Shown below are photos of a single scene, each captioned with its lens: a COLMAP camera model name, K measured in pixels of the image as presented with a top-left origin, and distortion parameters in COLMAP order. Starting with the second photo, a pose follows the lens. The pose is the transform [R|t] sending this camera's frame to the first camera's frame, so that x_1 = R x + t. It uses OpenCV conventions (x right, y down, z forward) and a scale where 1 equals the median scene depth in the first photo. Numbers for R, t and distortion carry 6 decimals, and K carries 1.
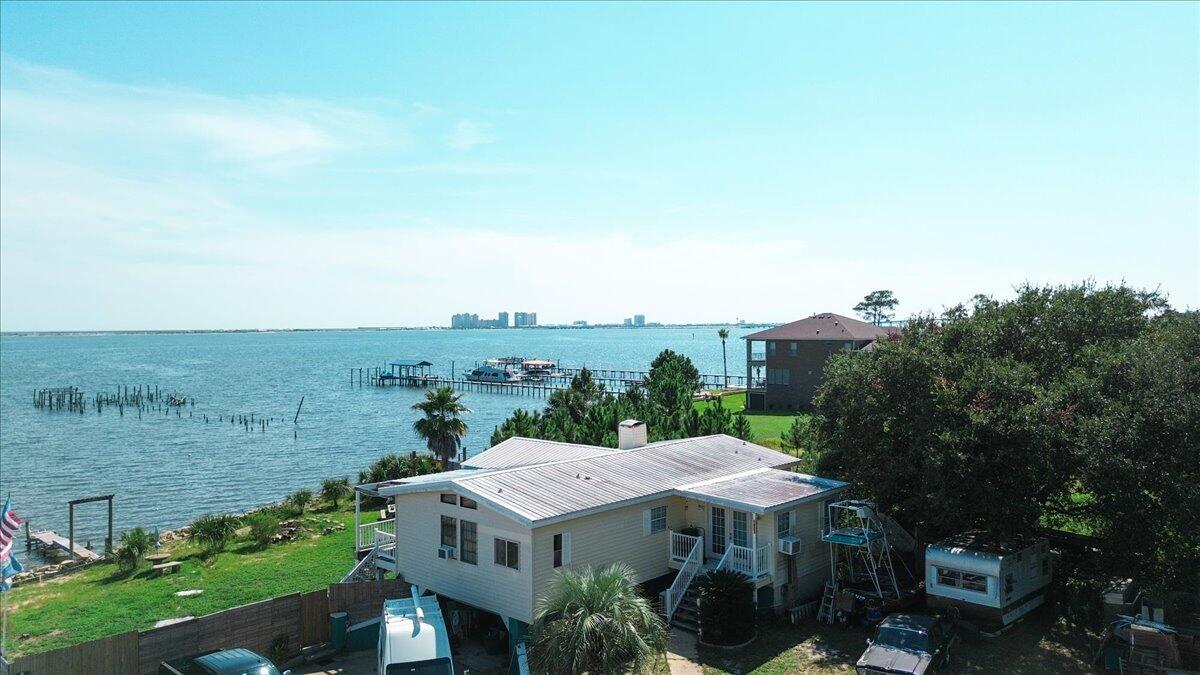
lens RADIAL K [[876.7, 0, 601.9], [0, 876.7, 345.2], [0, 0, 1]] dist [0.071666, -0.044317]
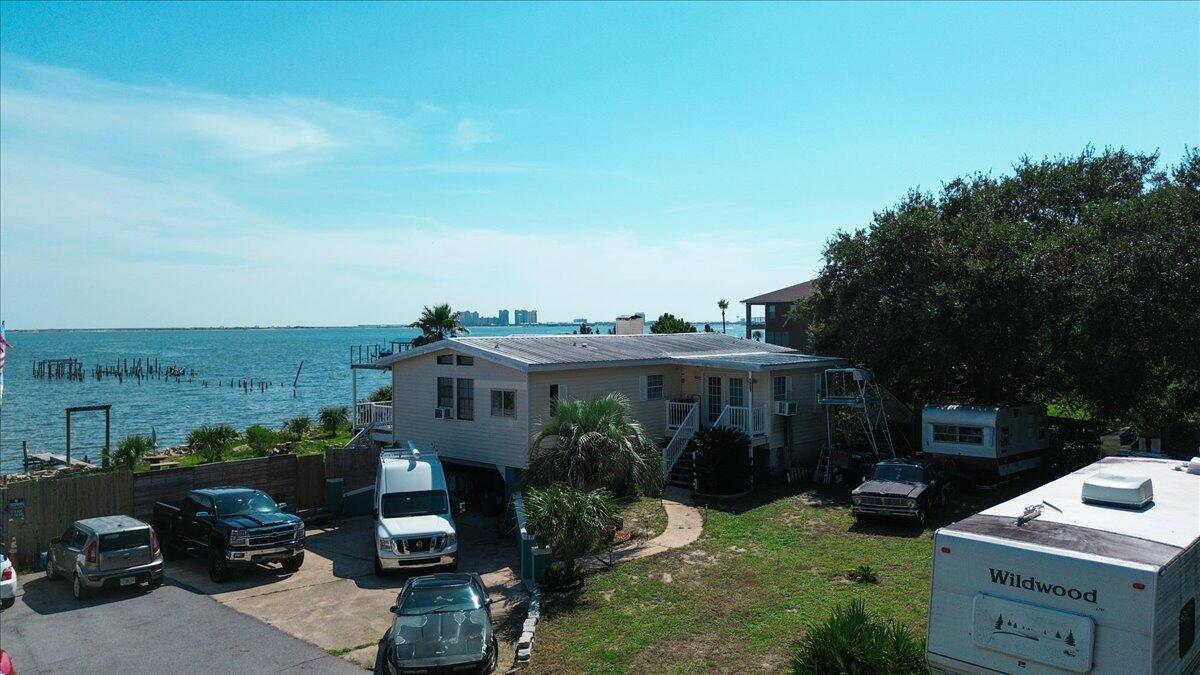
lens RADIAL K [[876.7, 0, 601.4], [0, 876.7, 337.0], [0, 0, 1]] dist [0.071666, -0.044317]
pose [[0.999997, 0.002360, -0.000947, 0.002728], [-0.002367, 0.999968, -0.007589, 0.097726], [0.000929, 0.007591, 0.999971, 0.001419]]
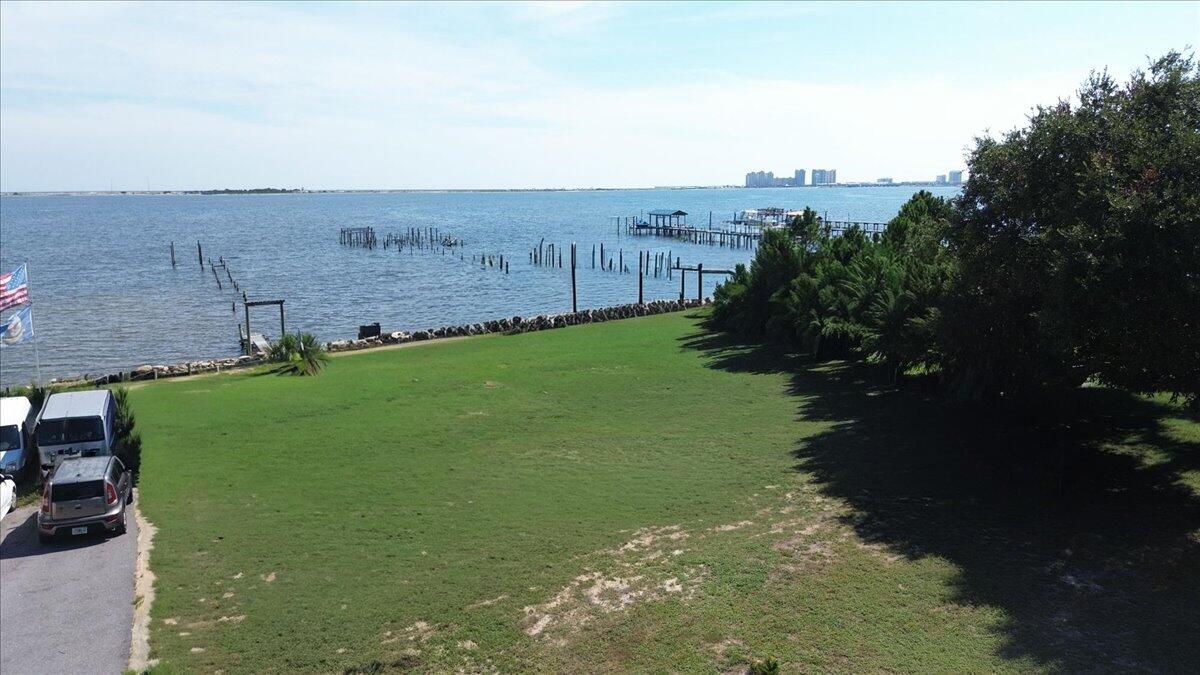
lens RADIAL K [[876.7, 0, 587.7], [0, 876.7, 337.0], [0, 0, 1]] dist [0.071666, -0.044317]
pose [[0.940980, 0.058515, -0.333366, 0.156823], [-0.008318, 0.988643, 0.150055, 0.048129], [0.338361, -0.138426, 0.930779, 0.124776]]
